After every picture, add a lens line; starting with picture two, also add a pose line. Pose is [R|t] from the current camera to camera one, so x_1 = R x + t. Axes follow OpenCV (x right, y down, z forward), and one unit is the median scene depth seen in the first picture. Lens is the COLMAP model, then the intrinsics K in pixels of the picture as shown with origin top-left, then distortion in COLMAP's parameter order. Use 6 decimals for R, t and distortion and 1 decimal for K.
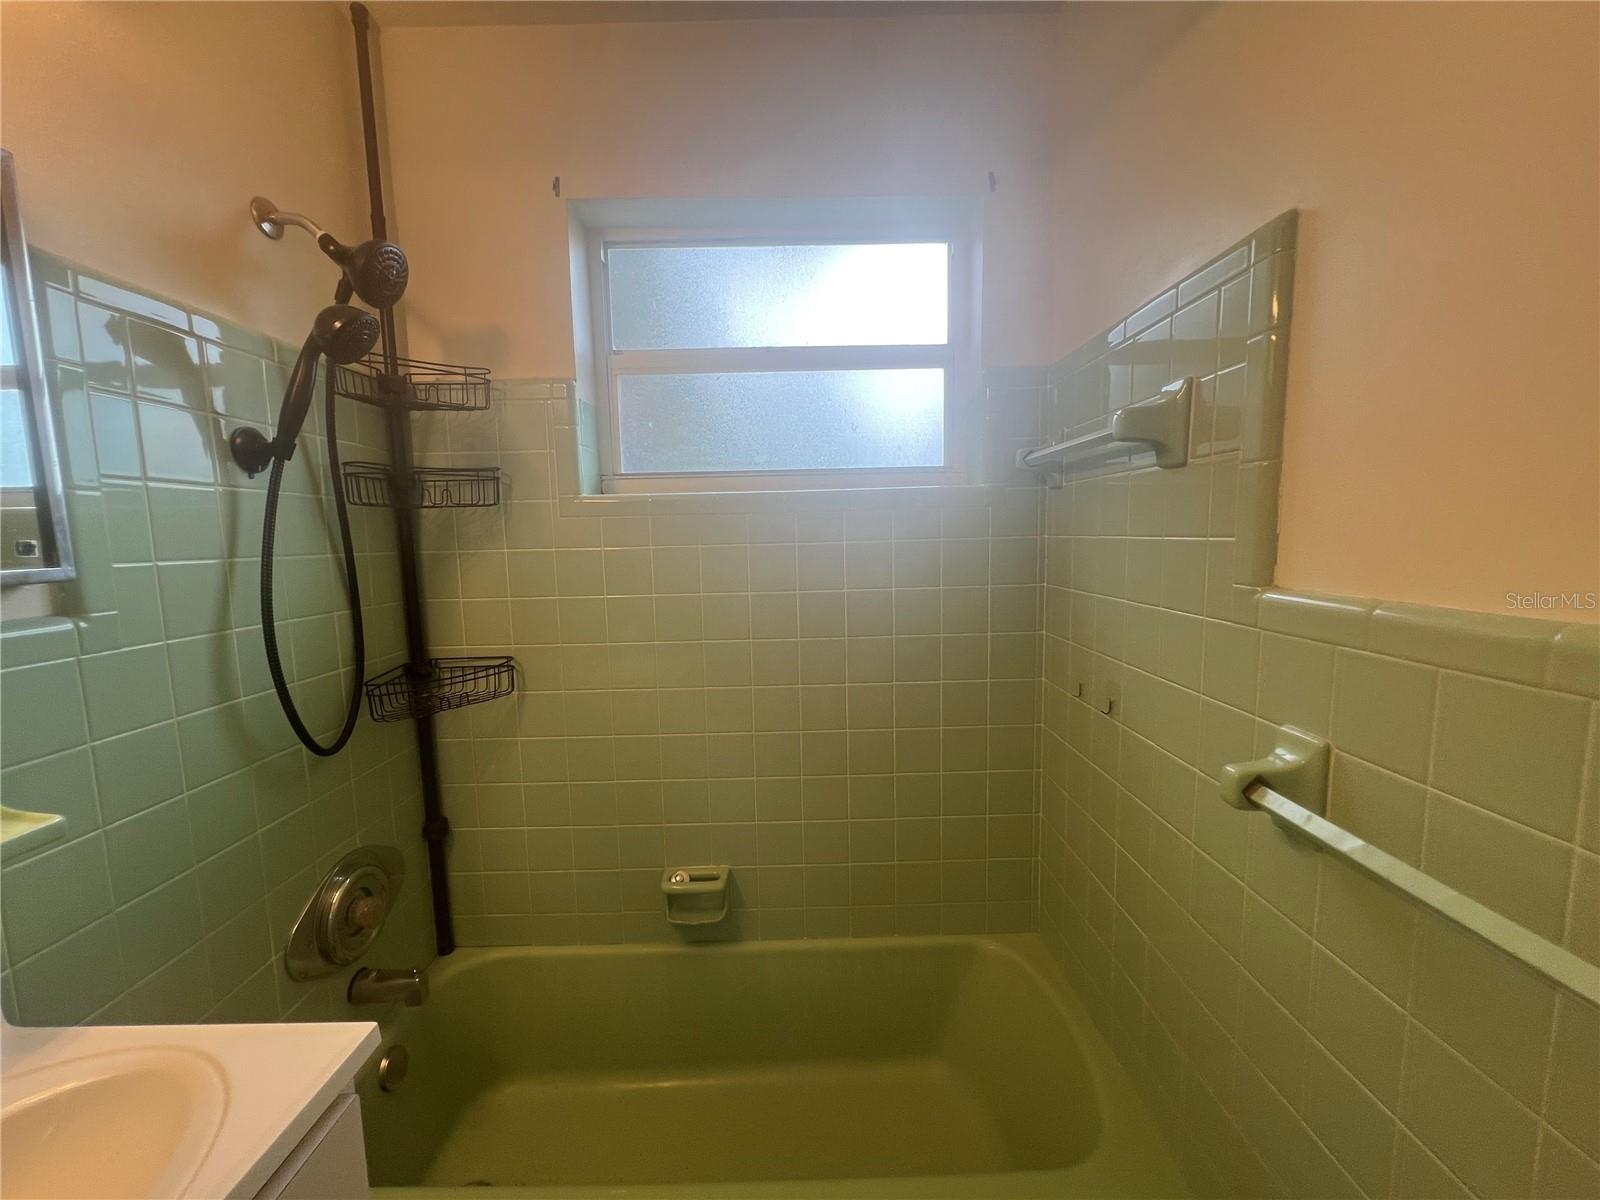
lens RADIAL K [[642.6, 0, 799.5], [0, 642.6, 604.3], [0, 0, 1]] dist [-0.003413, 0.000858]
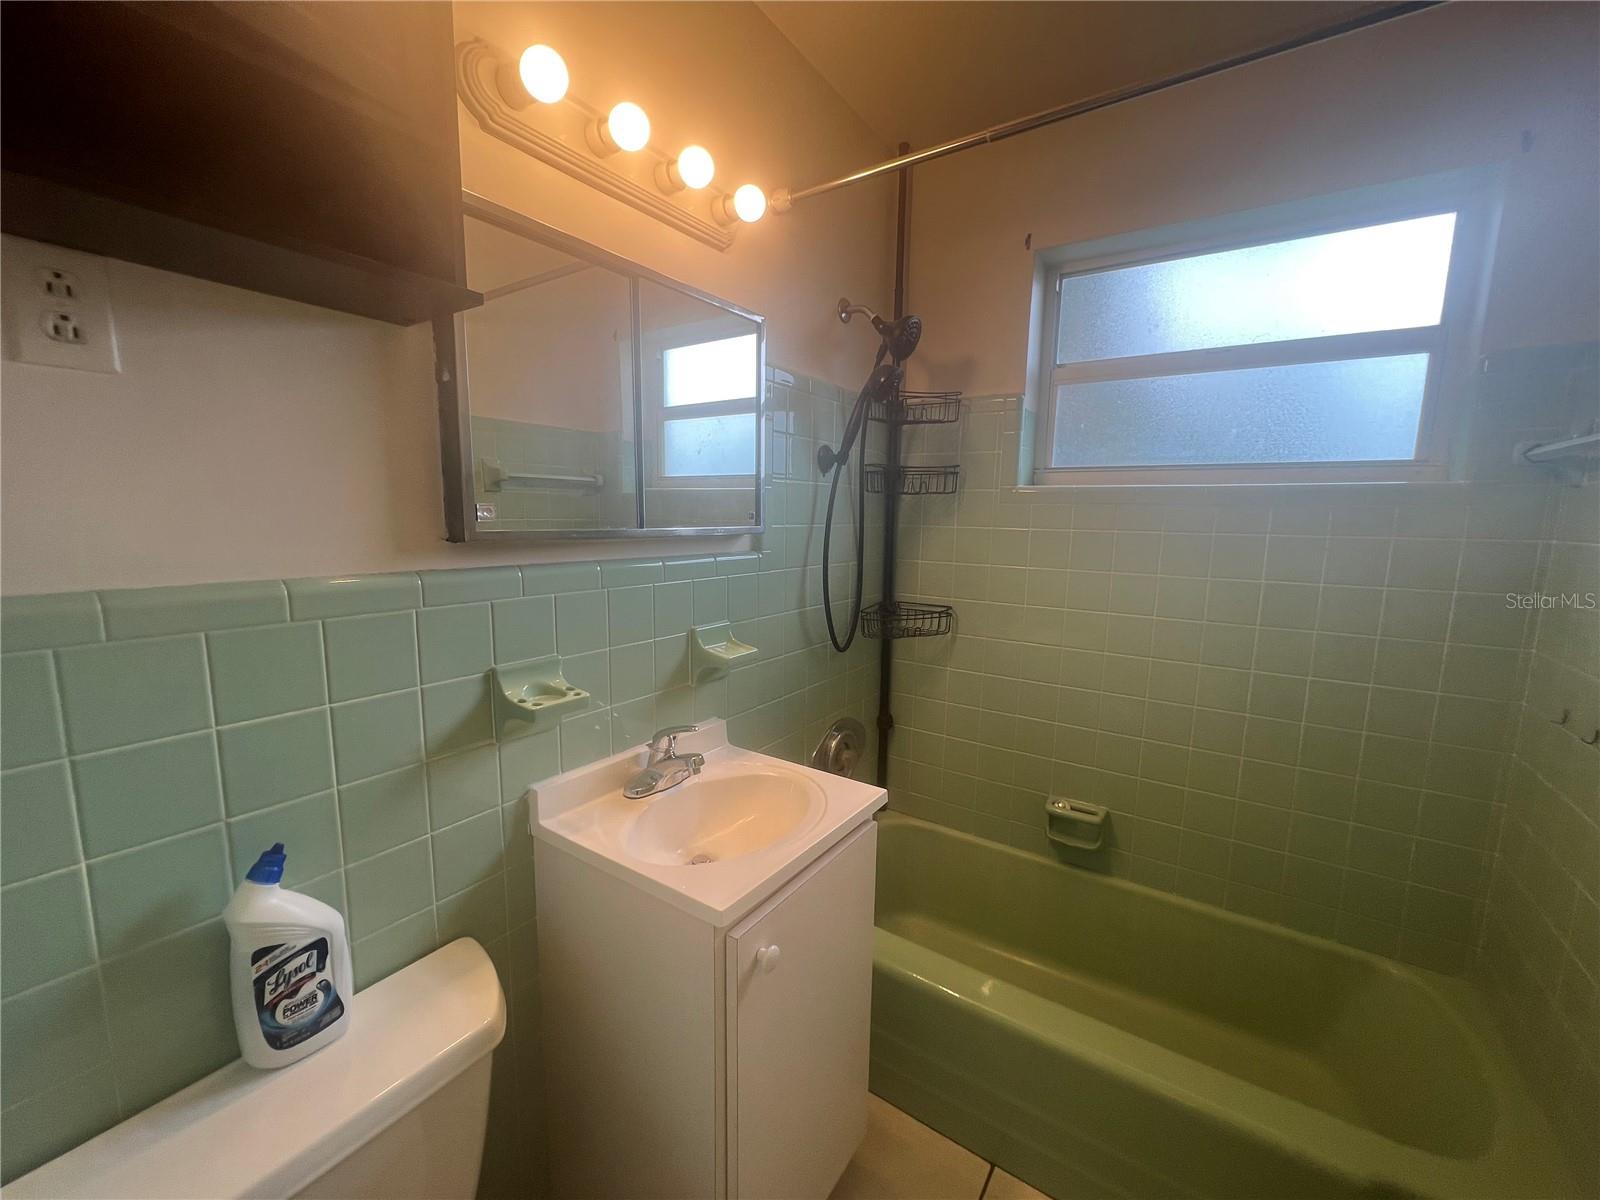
lens RADIAL K [[642.6, 0, 799.5], [0, 642.6, 604.3], [0, 0, 1]] dist [-0.003413, 0.000858]
pose [[0.824399, 0.116627, -0.553864, 0.033832], [-0.096554, 0.993176, 0.065417, 0.020603], [0.557713, -0.000452, 0.830033, -0.296213]]
